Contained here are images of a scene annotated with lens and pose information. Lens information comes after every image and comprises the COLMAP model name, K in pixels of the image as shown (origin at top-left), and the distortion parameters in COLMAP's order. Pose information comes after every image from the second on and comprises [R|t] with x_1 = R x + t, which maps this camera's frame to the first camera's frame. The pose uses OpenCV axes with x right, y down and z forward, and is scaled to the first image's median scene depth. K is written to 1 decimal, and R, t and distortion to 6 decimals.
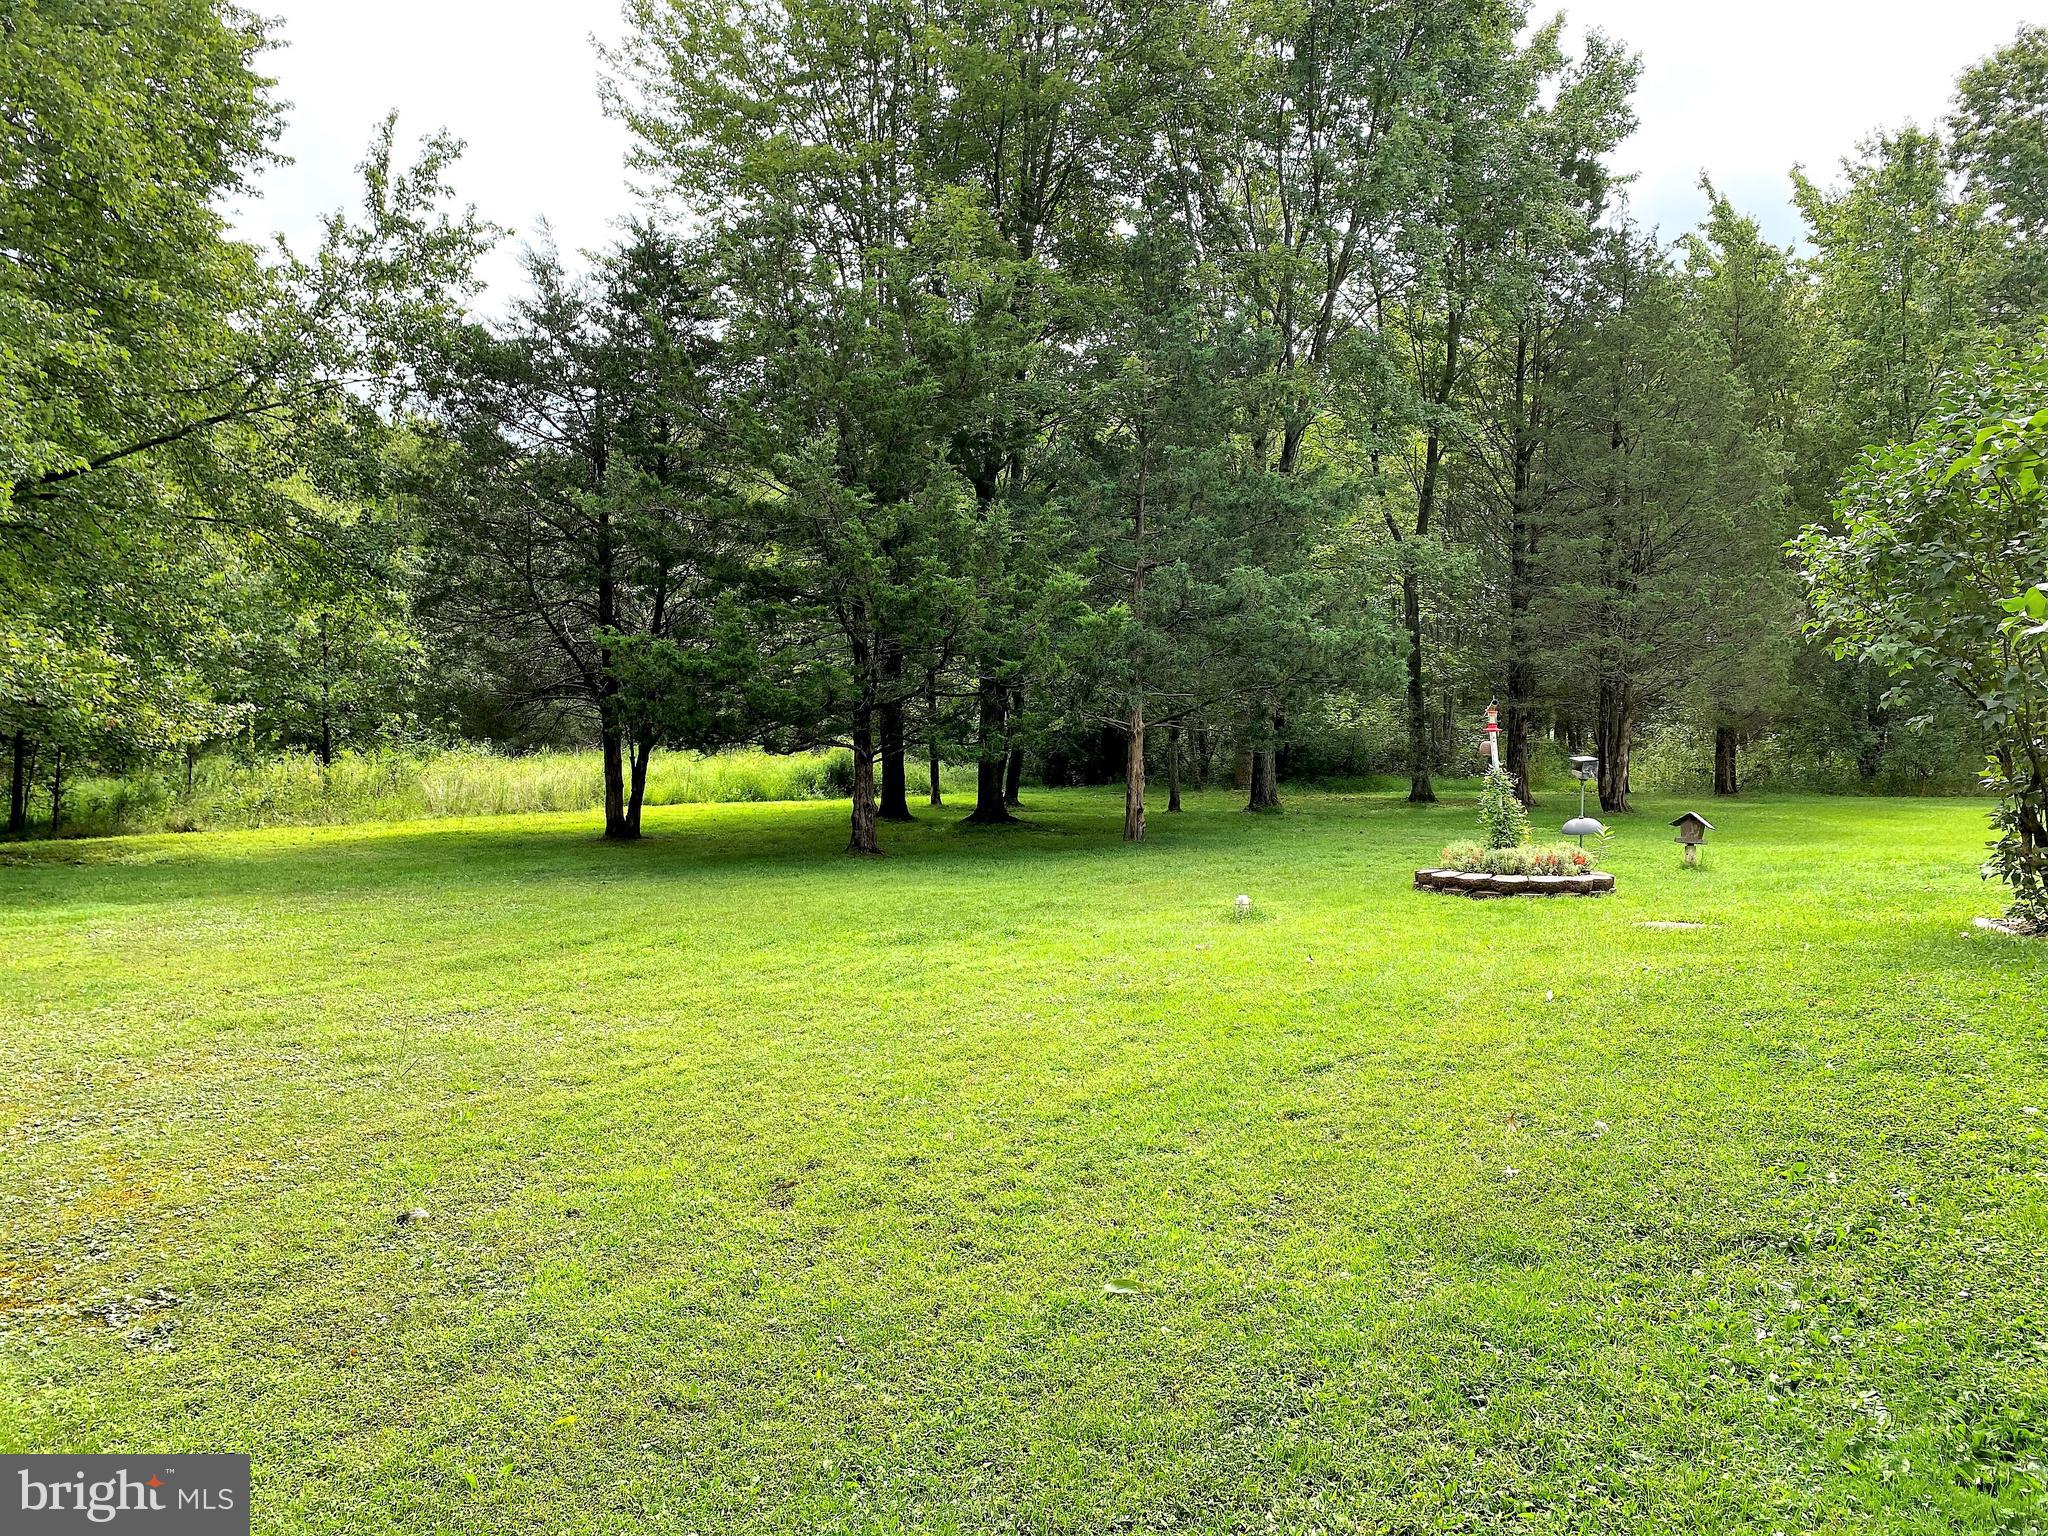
lens RADIAL K [[1559.3, 0, 1019.1], [0, 1559.3, 778.2], [0, 0, 1]] dist [0.082558, -0.083351]
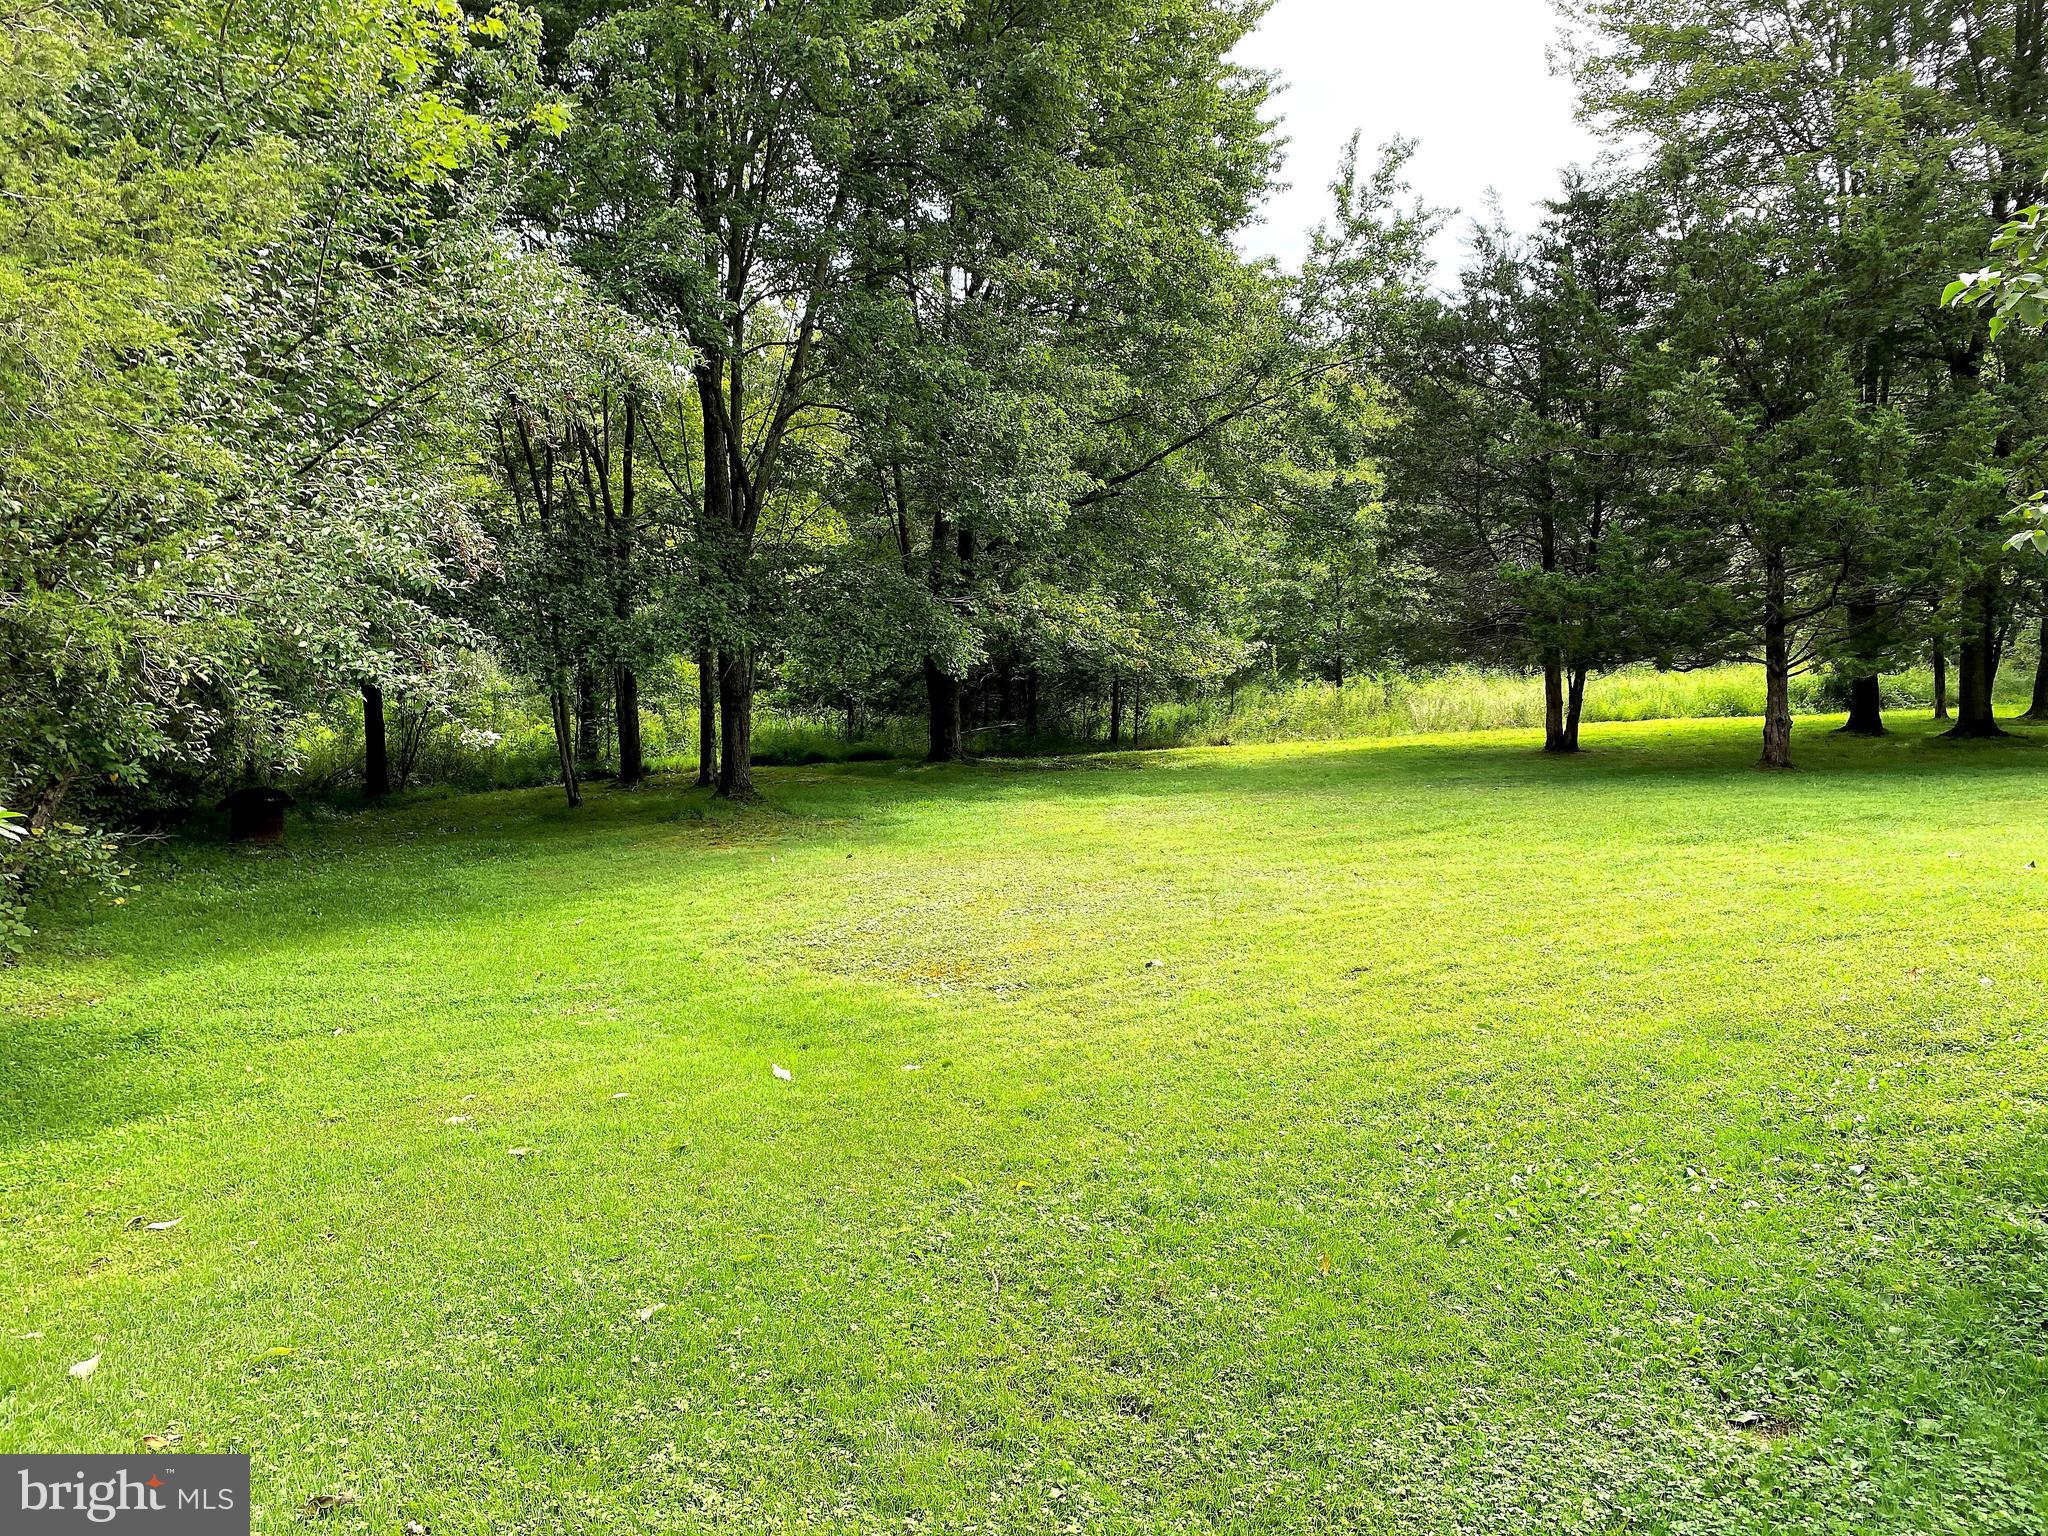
lens RADIAL K [[1559.3, 0, 1019.1], [0, 1559.3, 778.2], [0, 0, 1]] dist [0.082558, -0.083351]
pose [[0.791981, 0.014829, -0.610365, 0.119104], [0.017307, 0.998758, 0.046721, -0.000851], [0.610300, -0.047565, 0.790741, -0.092440]]
